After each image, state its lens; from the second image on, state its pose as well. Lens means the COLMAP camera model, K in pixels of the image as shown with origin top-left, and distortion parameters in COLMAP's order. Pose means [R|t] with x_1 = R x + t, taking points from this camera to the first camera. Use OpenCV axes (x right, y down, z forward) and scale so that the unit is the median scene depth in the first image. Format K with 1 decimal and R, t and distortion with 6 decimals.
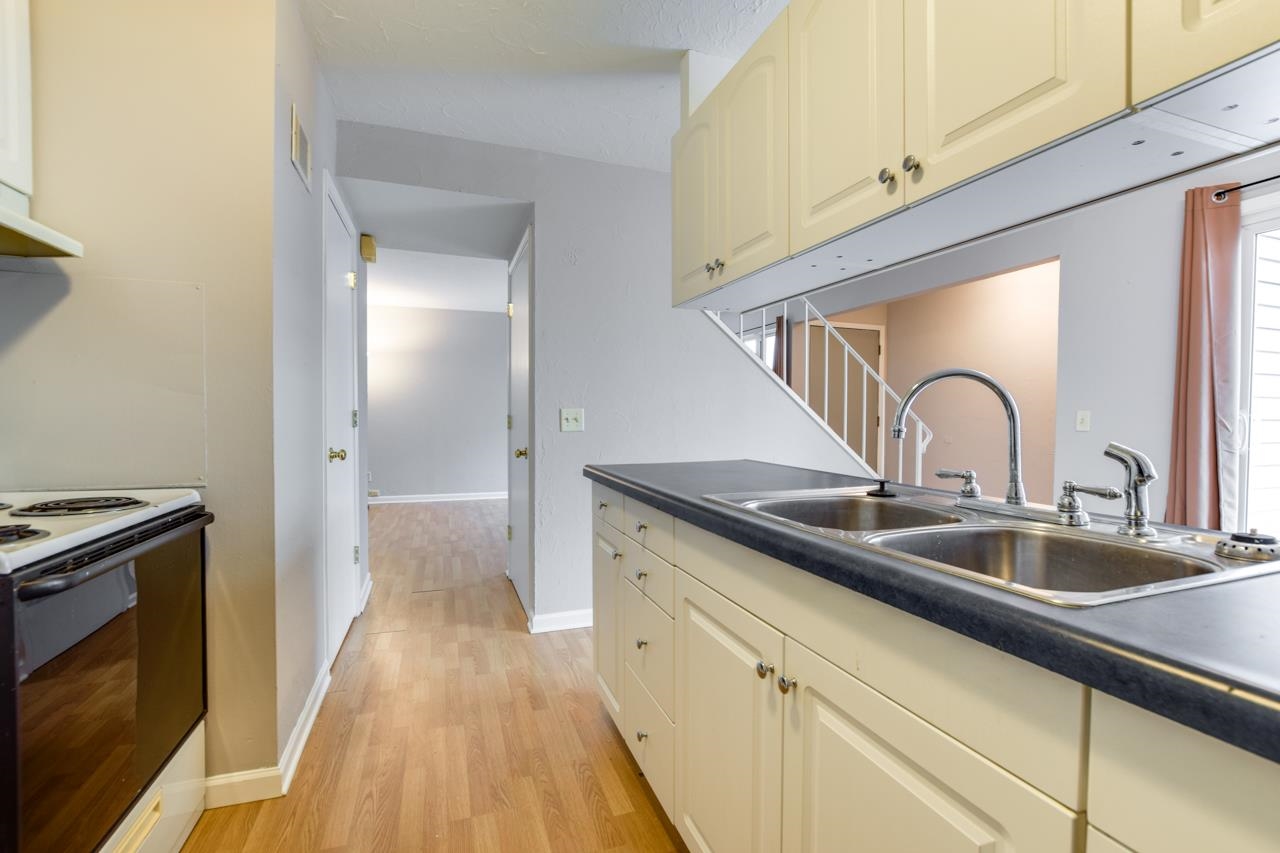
lens RADIAL K [[563.5, 0, 645.6], [0, 563.5, 427.9], [0, 0, 1]] dist [-0.016157, 0.000750]
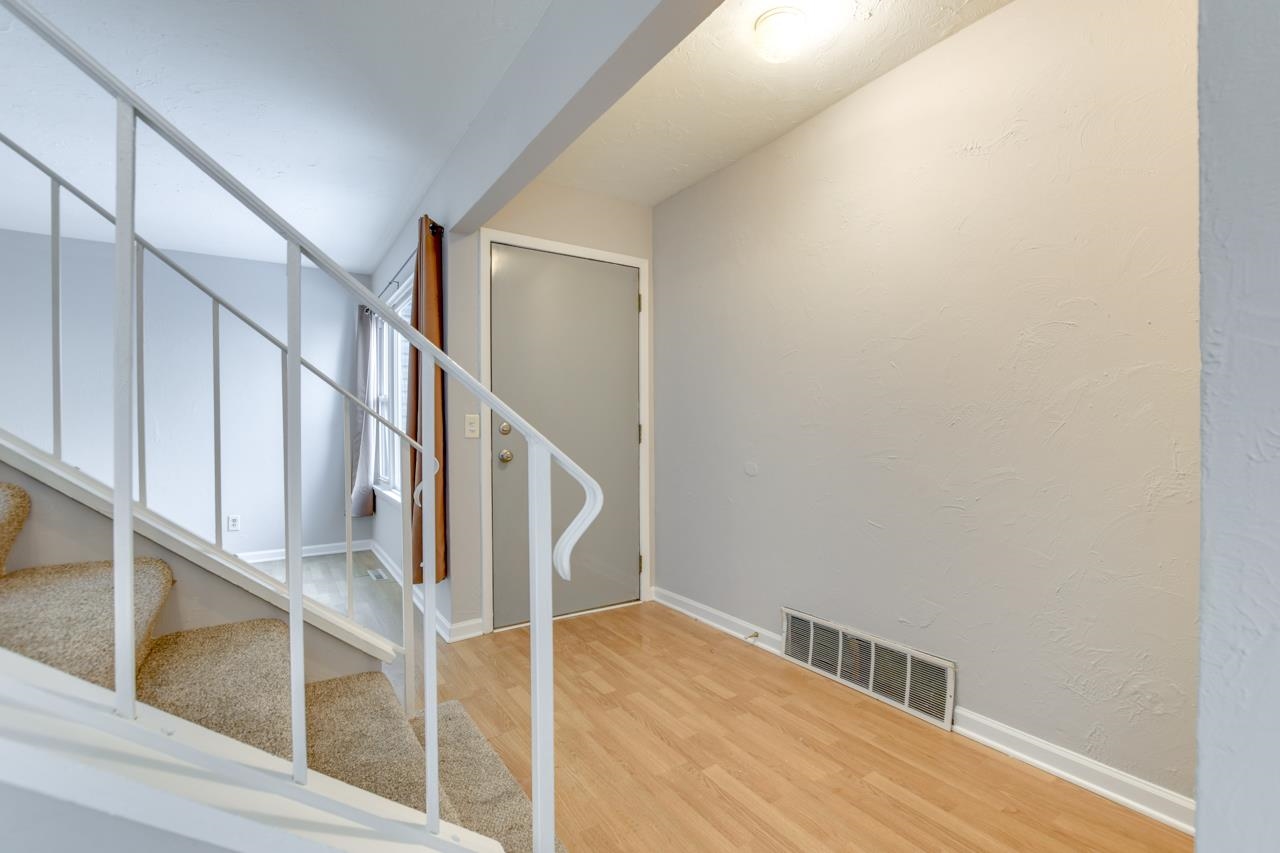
lens RADIAL K [[563.5, 0, 645.6], [0, 563.5, 427.9], [0, 0, 1]] dist [-0.016157, 0.000750]
pose [[0.969967, -0.006376, 0.243154, 0.287758], [0.011168, 0.999769, -0.018336, -0.006959], [-0.242981, 0.020501, 0.969814, 0.469094]]
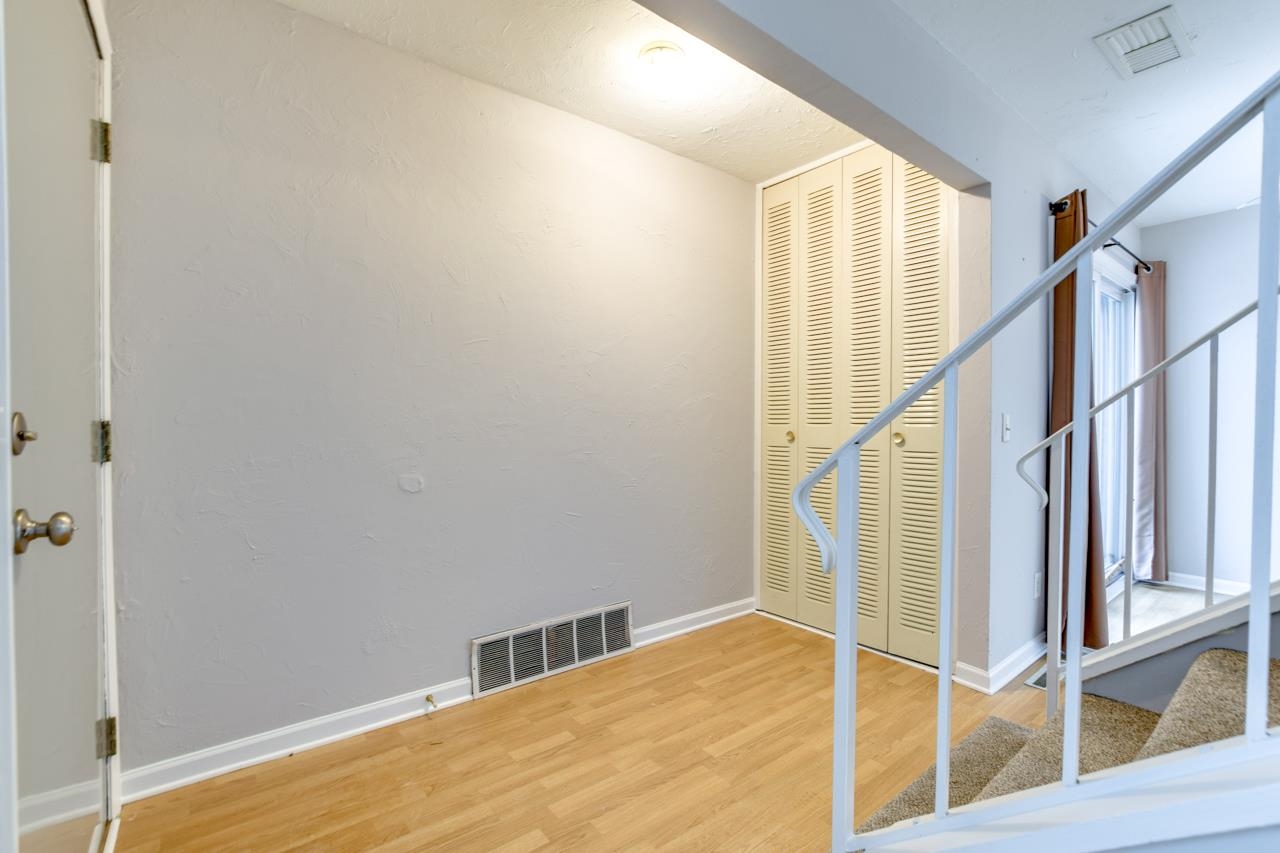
lens RADIAL K [[571.2, 0, 644.7], [0, 571.2, 431.6], [0, 0, 1]] dist [-0.017807, 0.000268]
pose [[-0.323950, -0.016732, 0.945926, 0.116747], [0.015470, 0.999616, 0.022980, -0.017840], [-0.945948, 0.022077, -0.323567, 0.862935]]
